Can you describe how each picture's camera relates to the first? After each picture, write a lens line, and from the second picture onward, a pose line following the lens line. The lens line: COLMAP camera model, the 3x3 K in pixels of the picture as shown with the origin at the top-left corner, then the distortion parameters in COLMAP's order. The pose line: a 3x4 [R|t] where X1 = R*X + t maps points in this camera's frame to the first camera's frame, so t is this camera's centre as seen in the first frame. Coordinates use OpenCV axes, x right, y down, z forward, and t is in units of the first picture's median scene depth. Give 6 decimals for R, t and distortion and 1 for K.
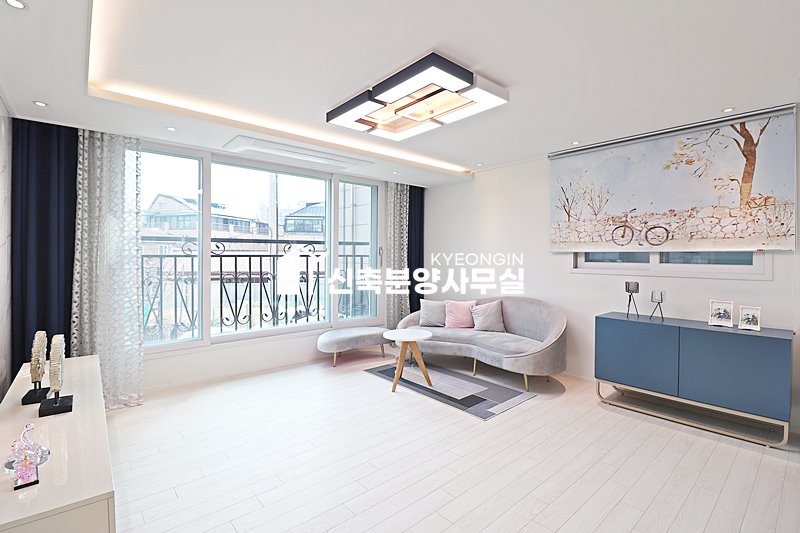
lens RADIAL K [[373.5, 0, 401.6], [0, 373.5, 260.2], [0, 0, 1]] dist [0.008588, -0.015561]
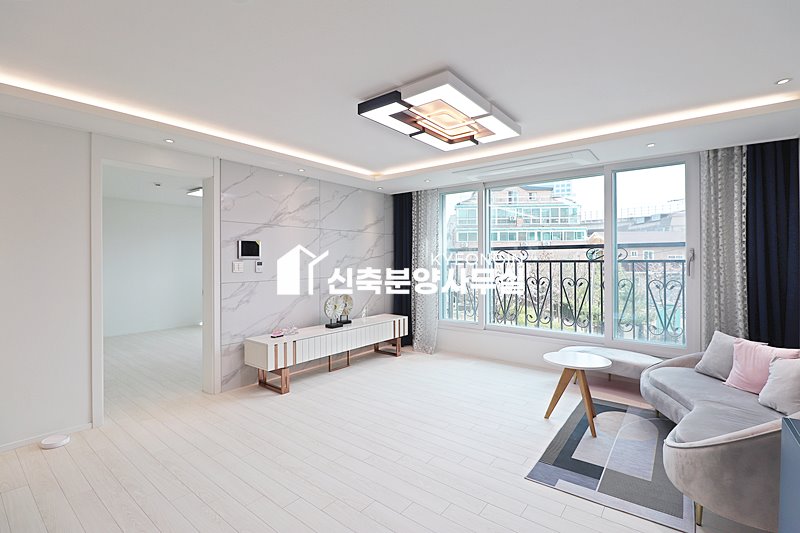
lens RADIAL K [[373.5, 0, 401.6], [0, 373.5, 260.2], [0, 0, 1]] dist [0.008588, -0.015561]
pose [[0.193778, -0.005815, -0.981028, 0.685411], [-0.009739, 0.999922, -0.007851, -0.003049], [0.980997, 0.011075, 0.193706, 0.448412]]
